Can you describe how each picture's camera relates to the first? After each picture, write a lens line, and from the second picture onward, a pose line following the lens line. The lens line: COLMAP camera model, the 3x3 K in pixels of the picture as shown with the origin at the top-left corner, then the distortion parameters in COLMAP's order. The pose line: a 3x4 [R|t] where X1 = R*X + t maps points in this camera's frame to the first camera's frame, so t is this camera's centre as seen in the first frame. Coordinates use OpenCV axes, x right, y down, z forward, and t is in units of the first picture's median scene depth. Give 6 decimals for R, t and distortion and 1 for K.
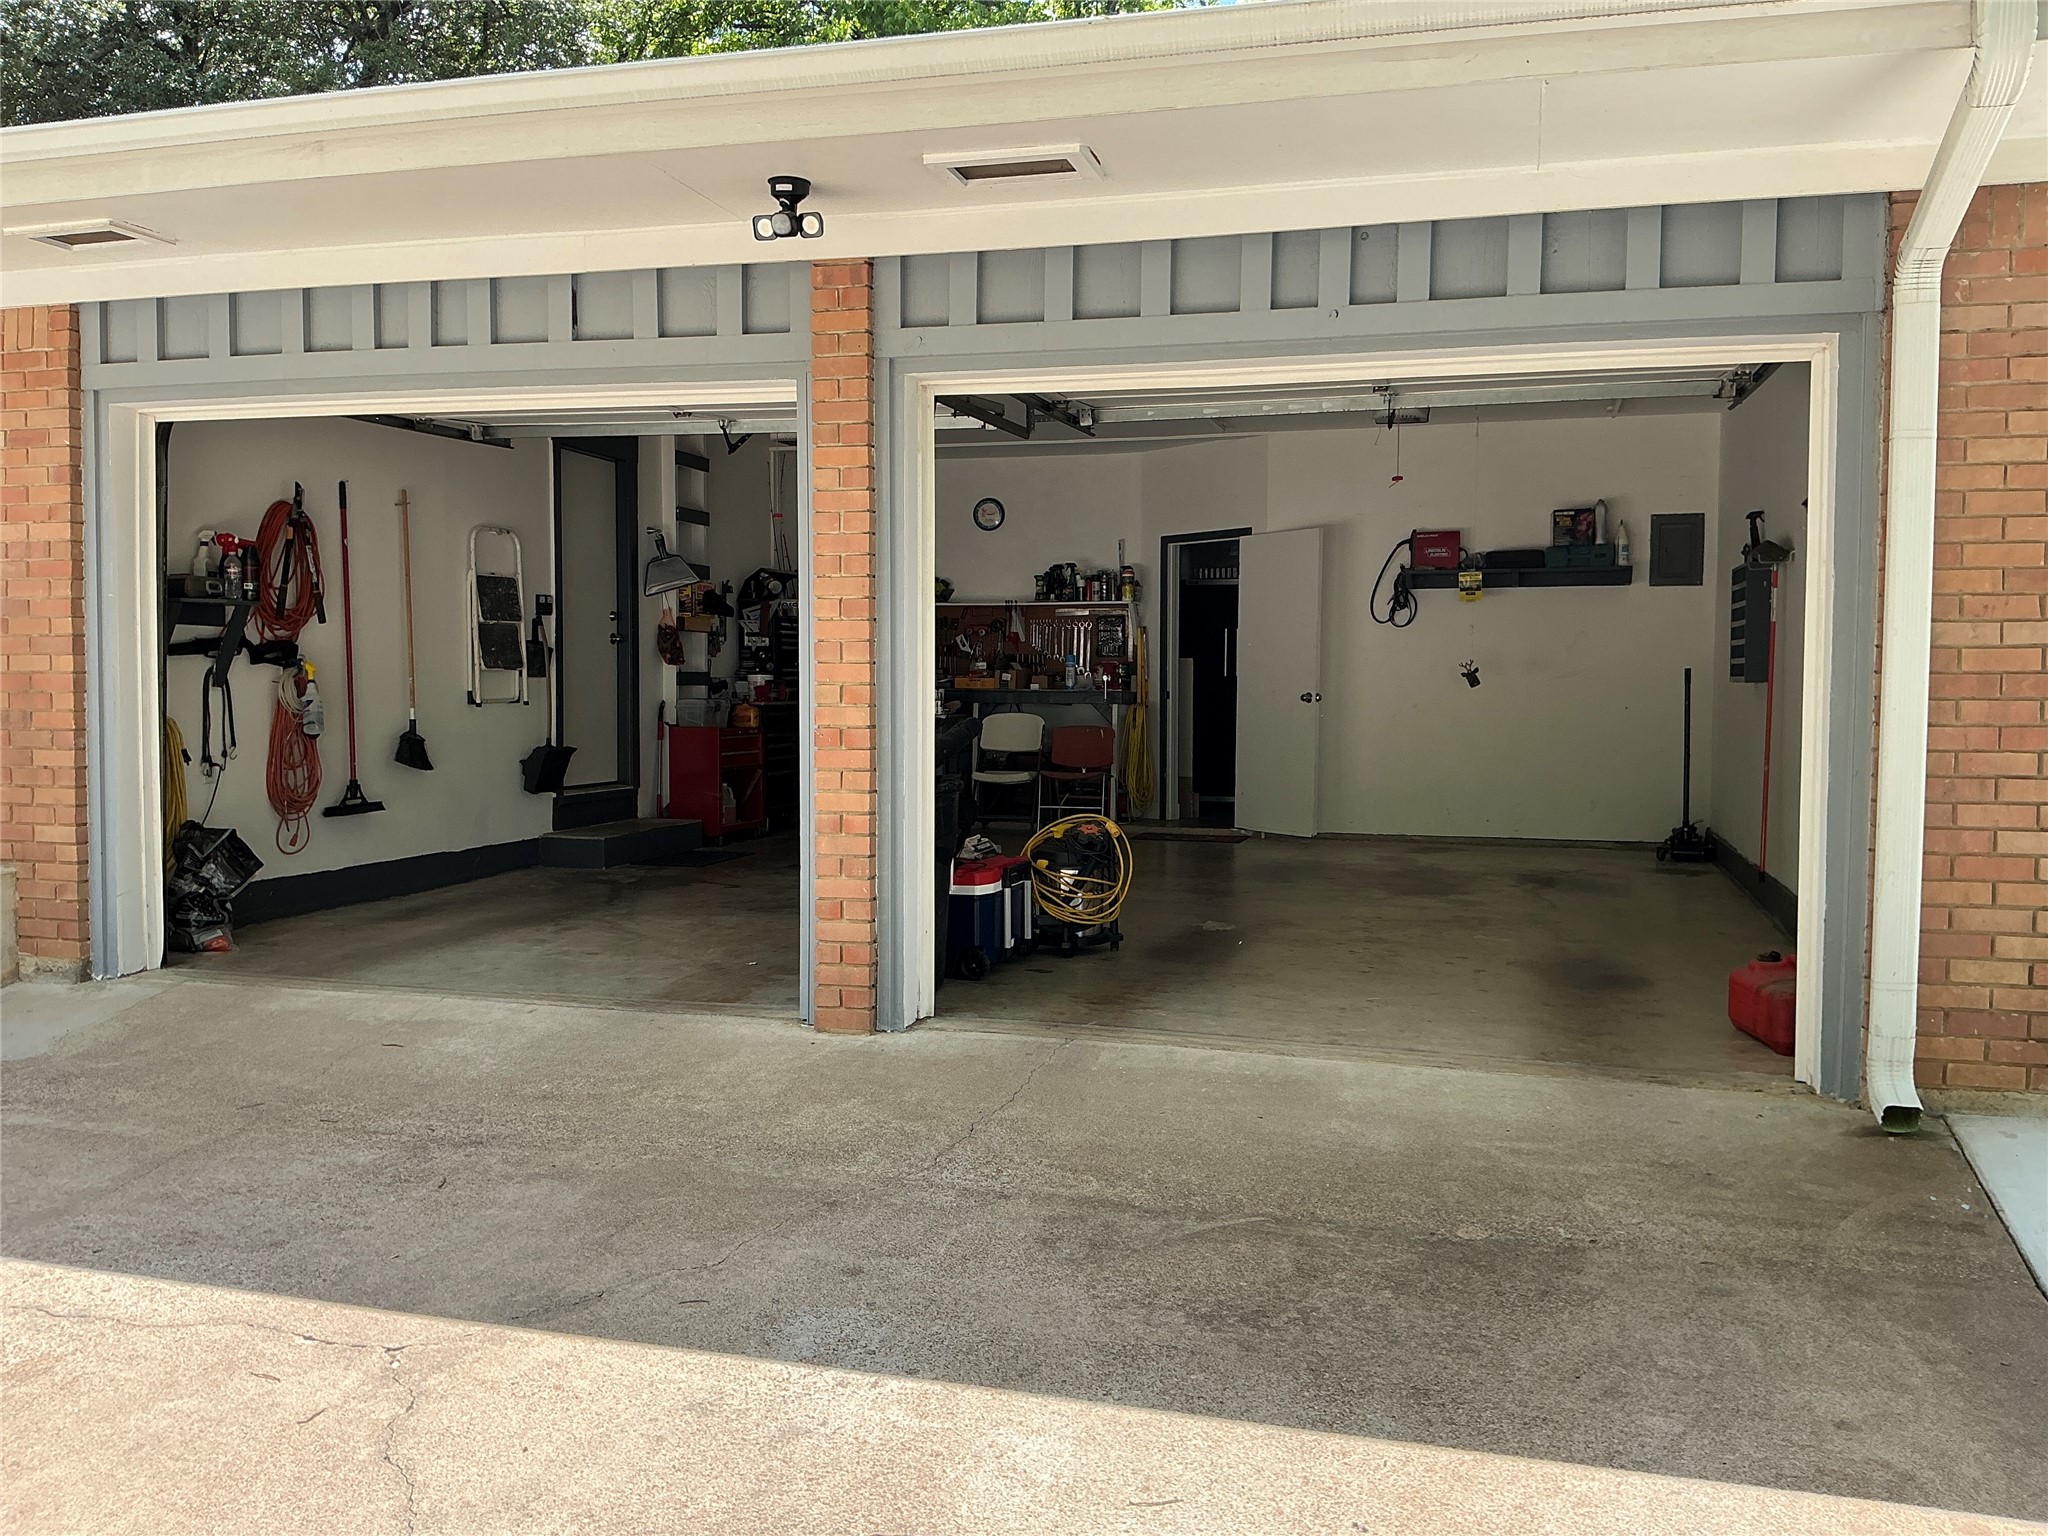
lens RADIAL K [[1672.0, 0, 1024.0], [0, 1672.0, 768.0], [0, 0, 1]] dist [0.001076, 0.000032]
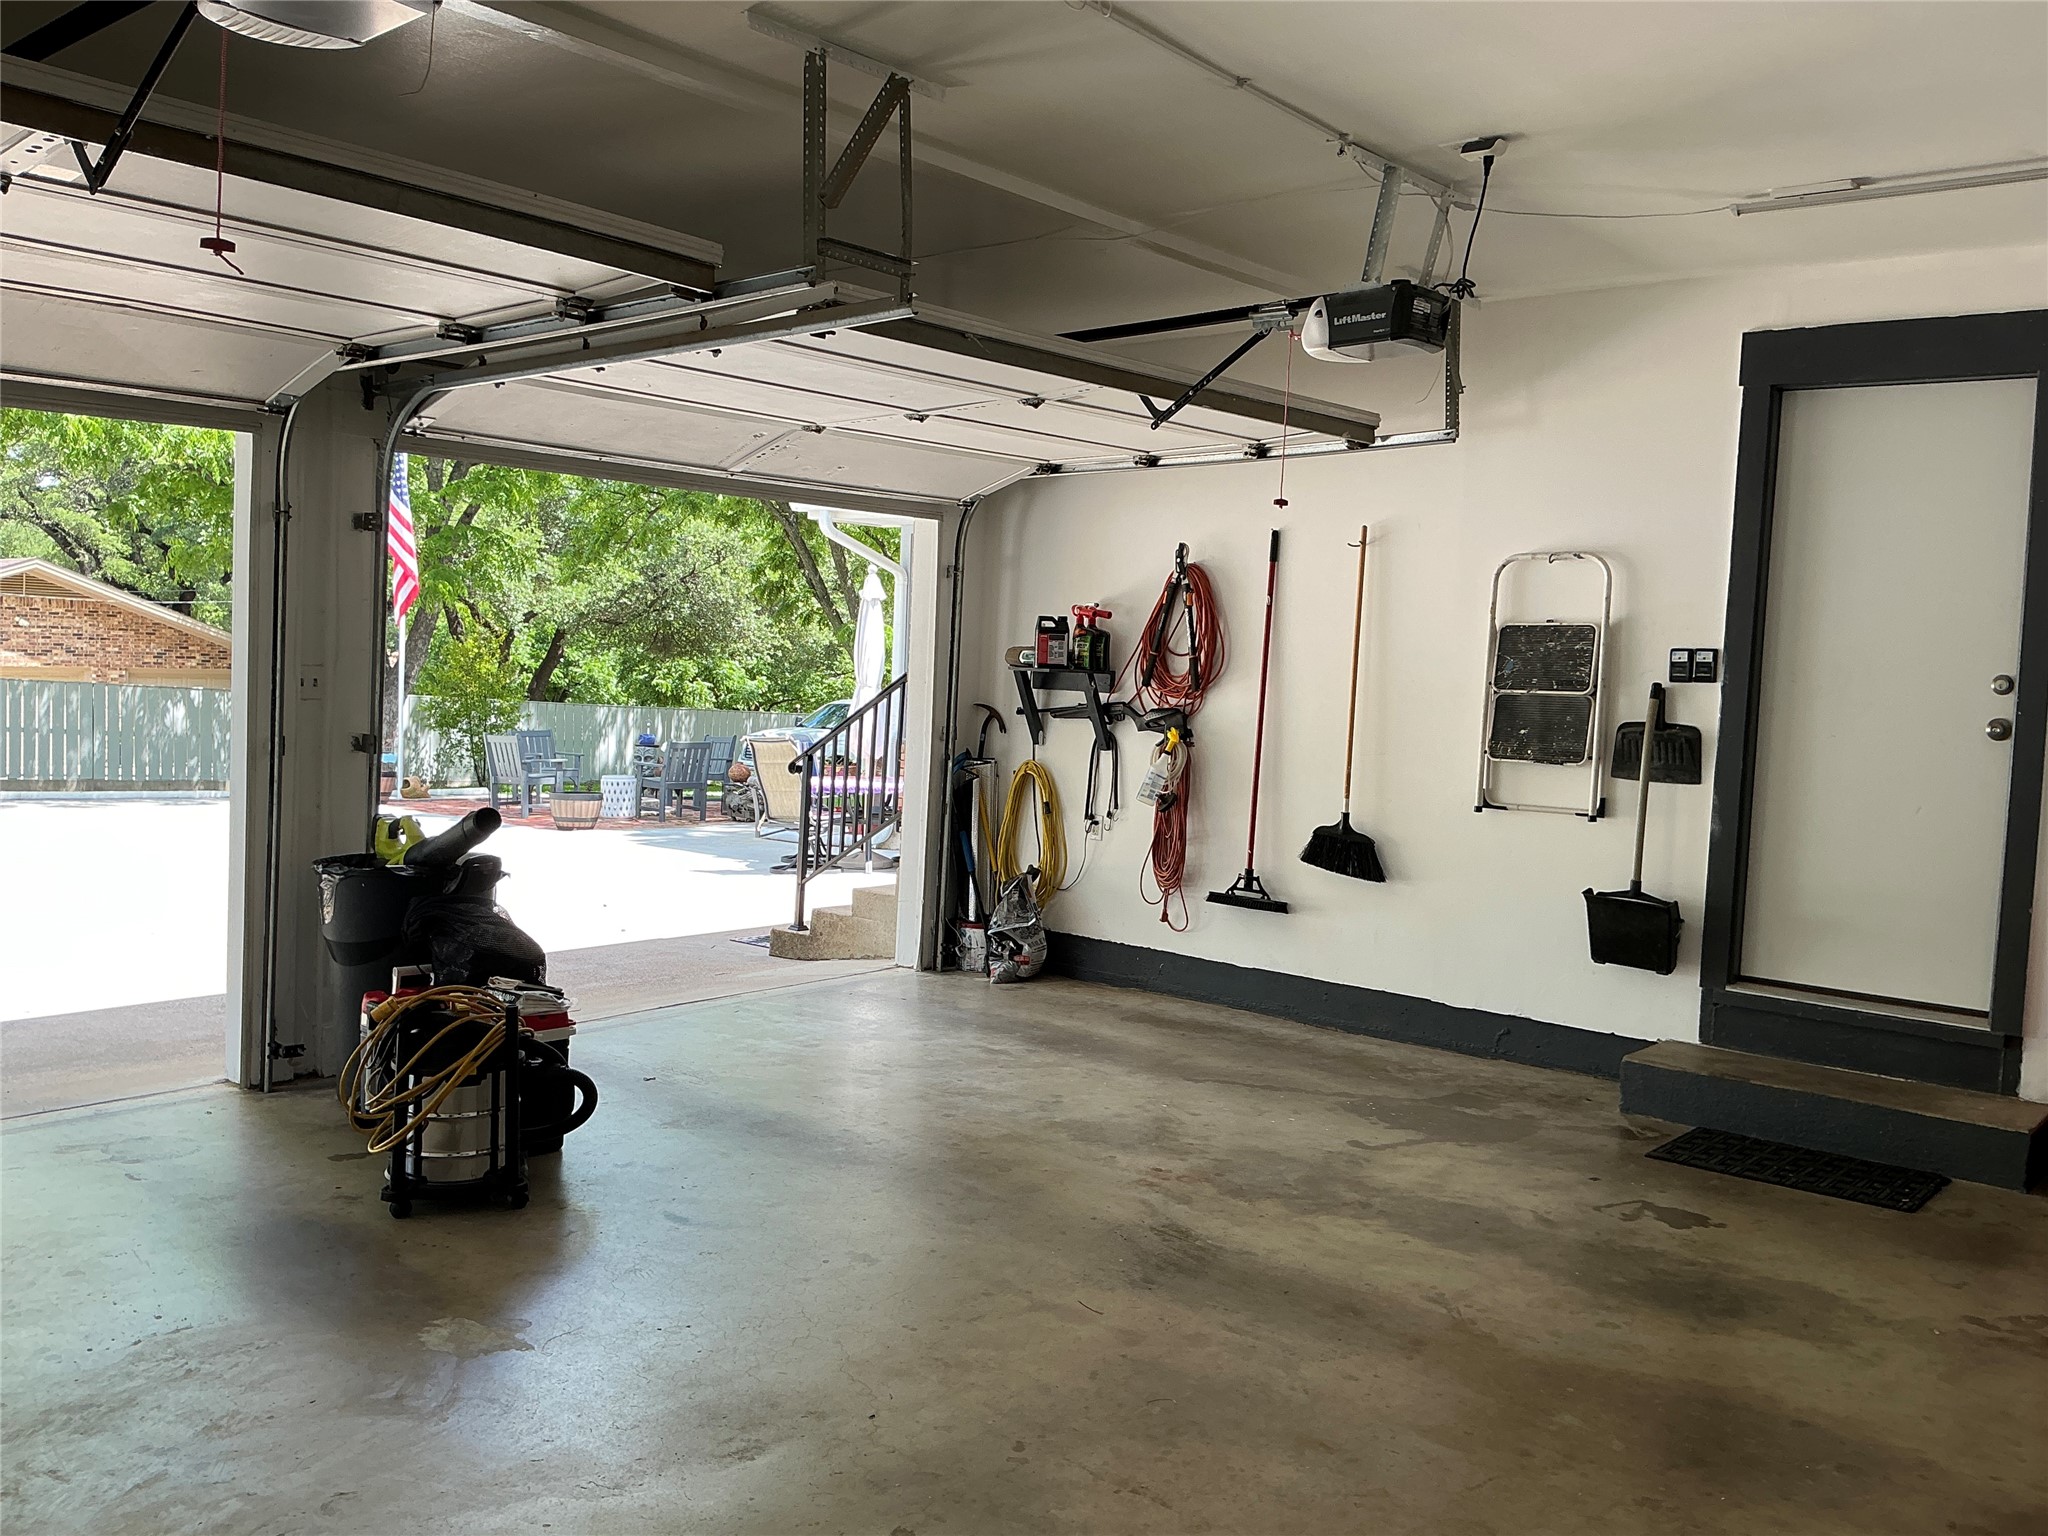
lens RADIAL K [[1672.0, 0, 1024.0], [0, 1672.0, 768.0], [0, 0, 1]] dist [0.001076, 0.000032]
pose [[-0.431046, 0.035497, -0.901632, 0.435792], [-0.089932, 0.992561, 0.082071, -0.106351], [0.897837, 0.116462, -0.424647, 1.251267]]
